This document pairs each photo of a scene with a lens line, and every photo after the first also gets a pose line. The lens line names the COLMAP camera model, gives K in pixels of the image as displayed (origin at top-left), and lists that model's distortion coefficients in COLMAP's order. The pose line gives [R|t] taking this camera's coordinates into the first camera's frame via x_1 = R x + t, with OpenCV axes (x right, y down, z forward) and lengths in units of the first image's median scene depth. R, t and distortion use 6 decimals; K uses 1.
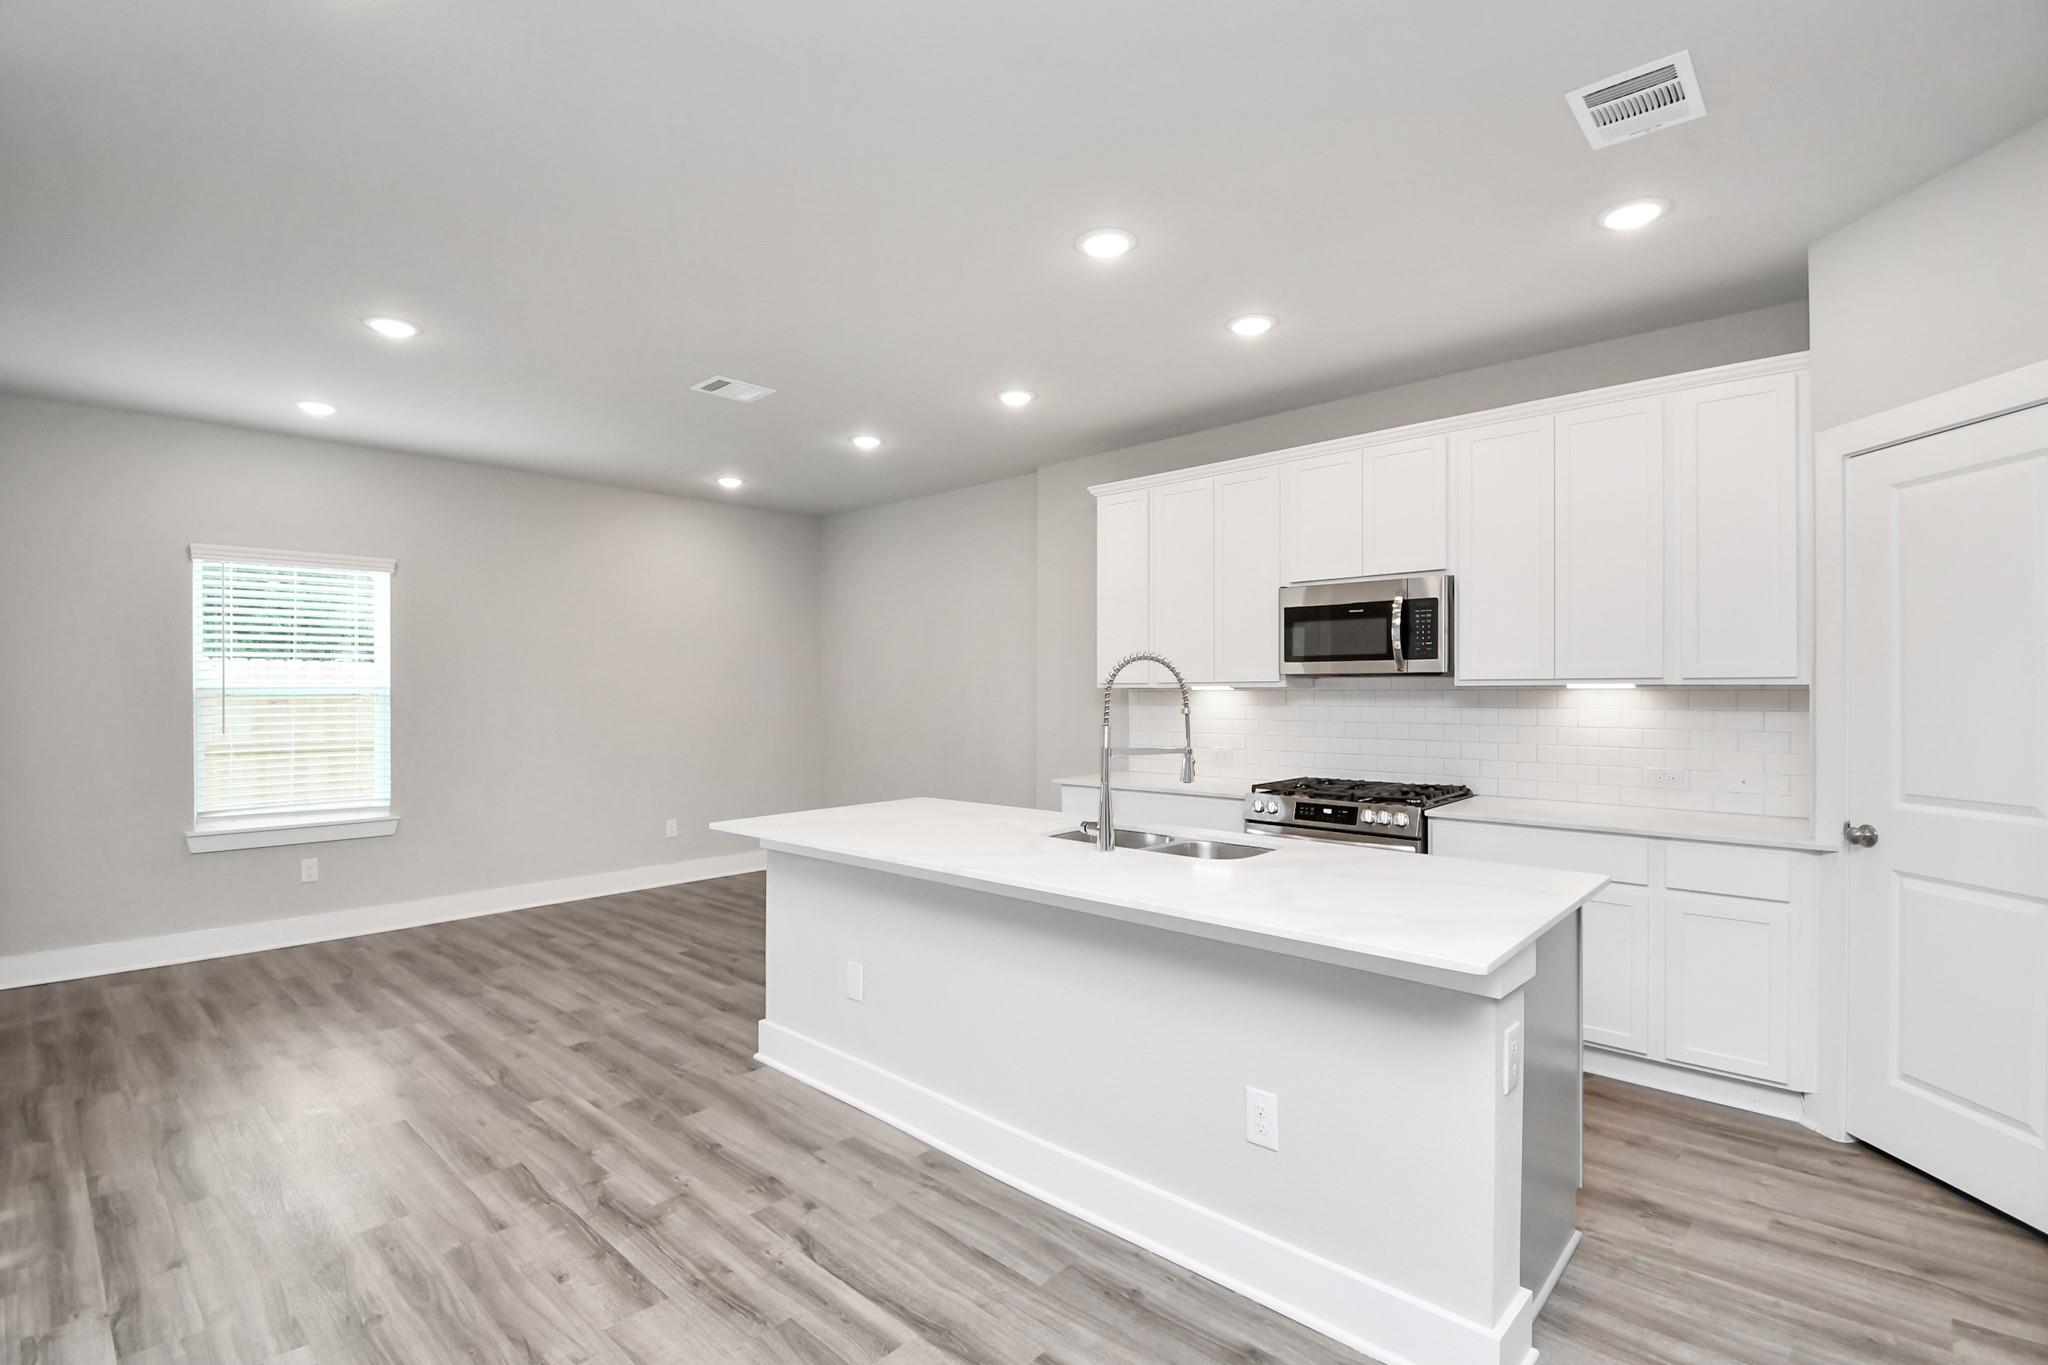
lens RADIAL K [[925.2, 0, 1020.6], [0, 925.2, 687.5], [0, 0, 1]] dist [0.000055, 0.000136]
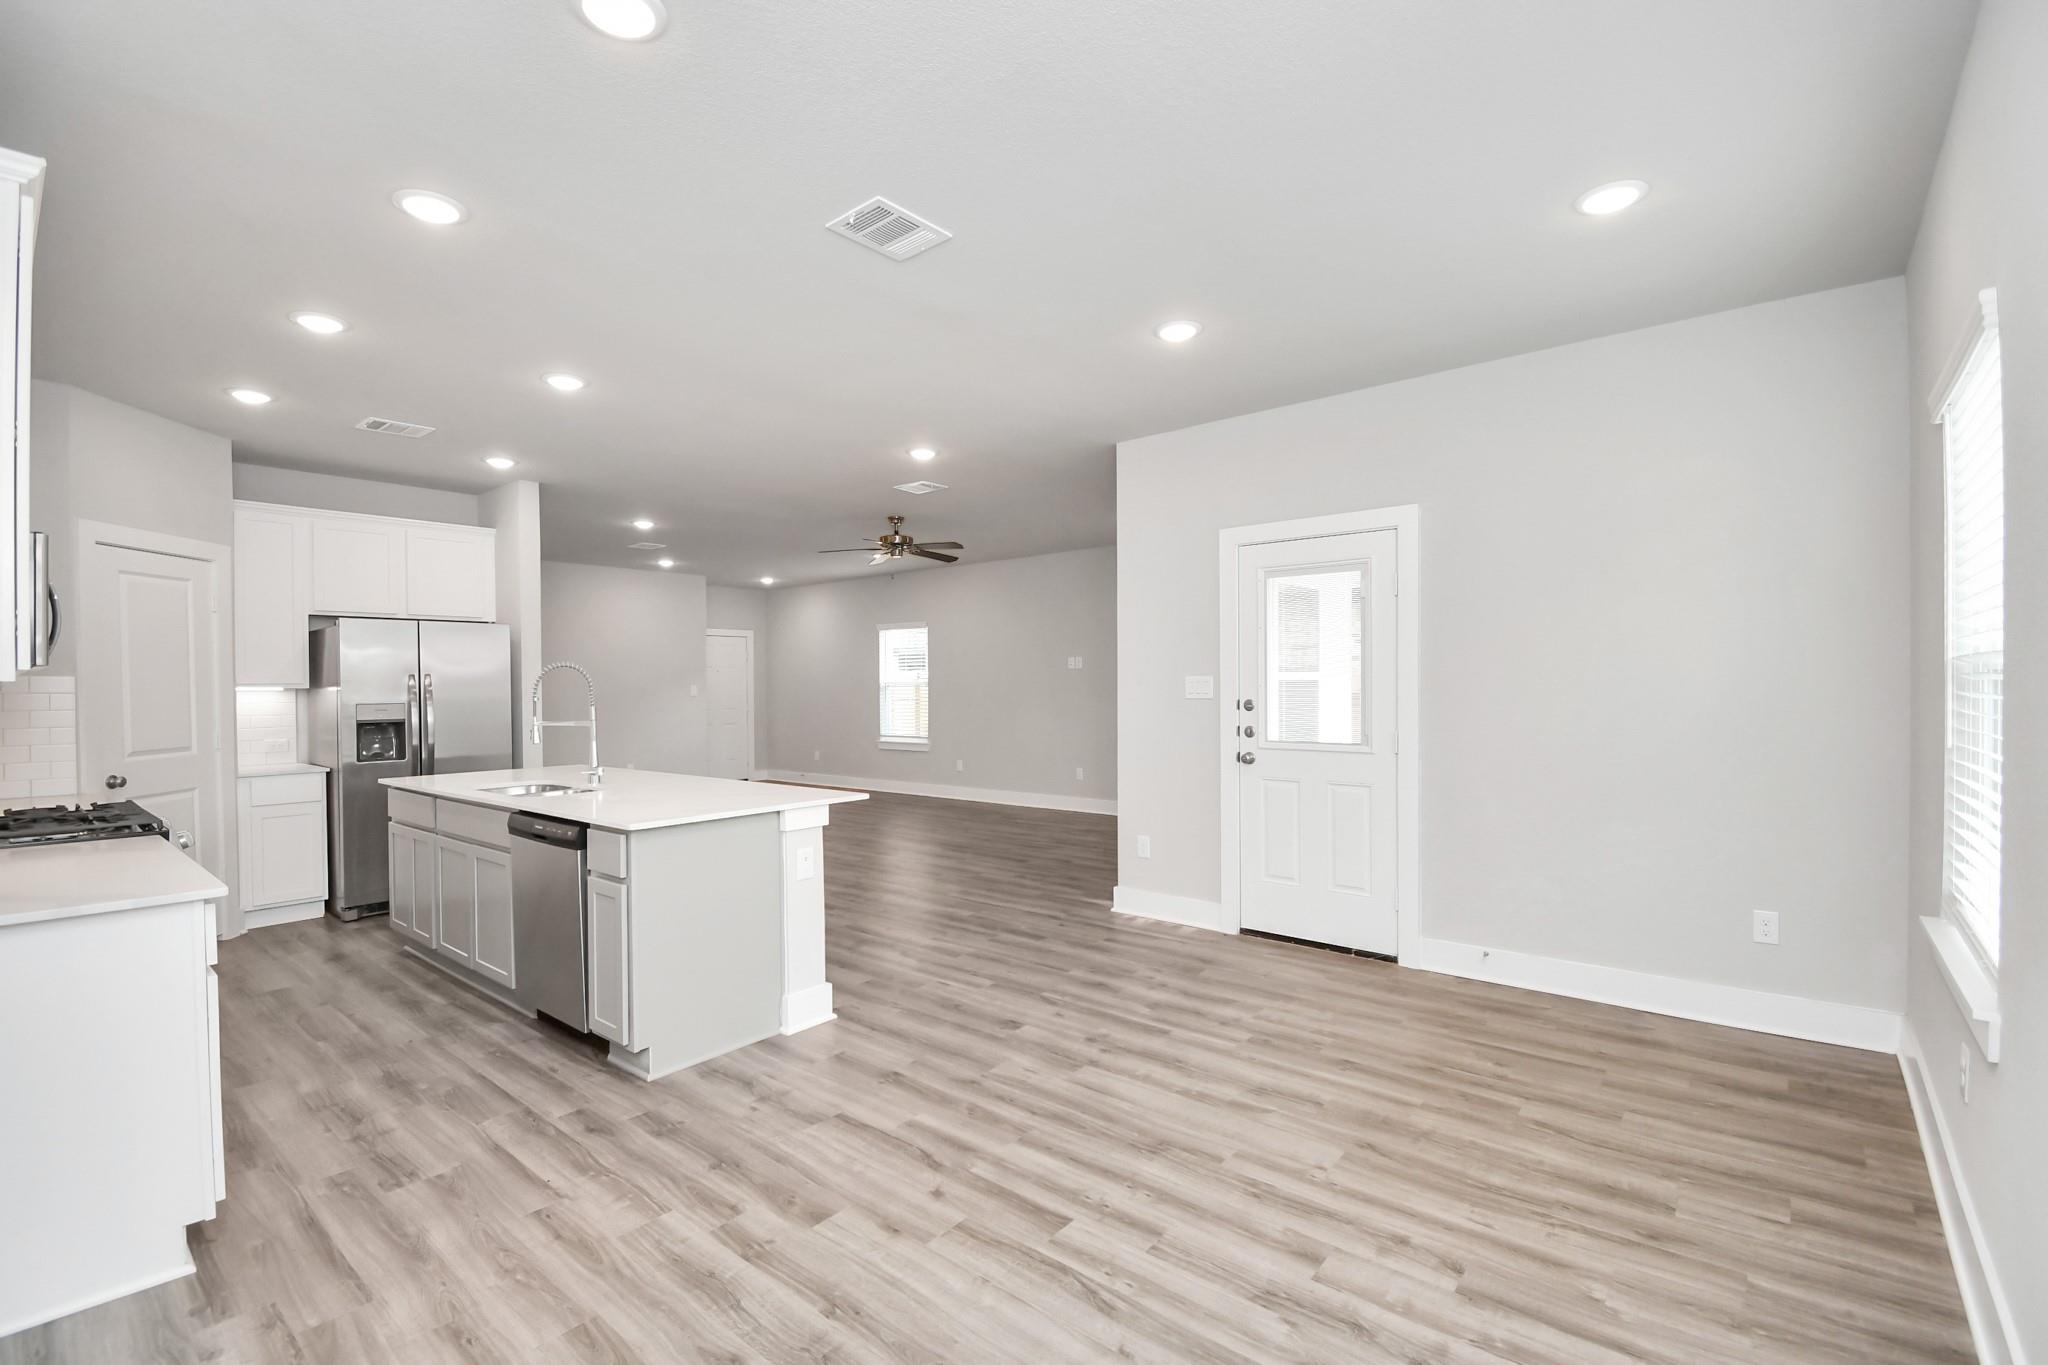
lens RADIAL K [[925.2, 0, 1032.9], [0, 925.2, 685.7], [0, 0, 1]] dist [0.000055, 0.000136]
pose [[-0.998521, 0.019934, -0.050589, -0.392289], [0.019799, 0.999799, 0.003160, 0.009490], [0.050642, 0.002153, -0.998715, 1.749646]]
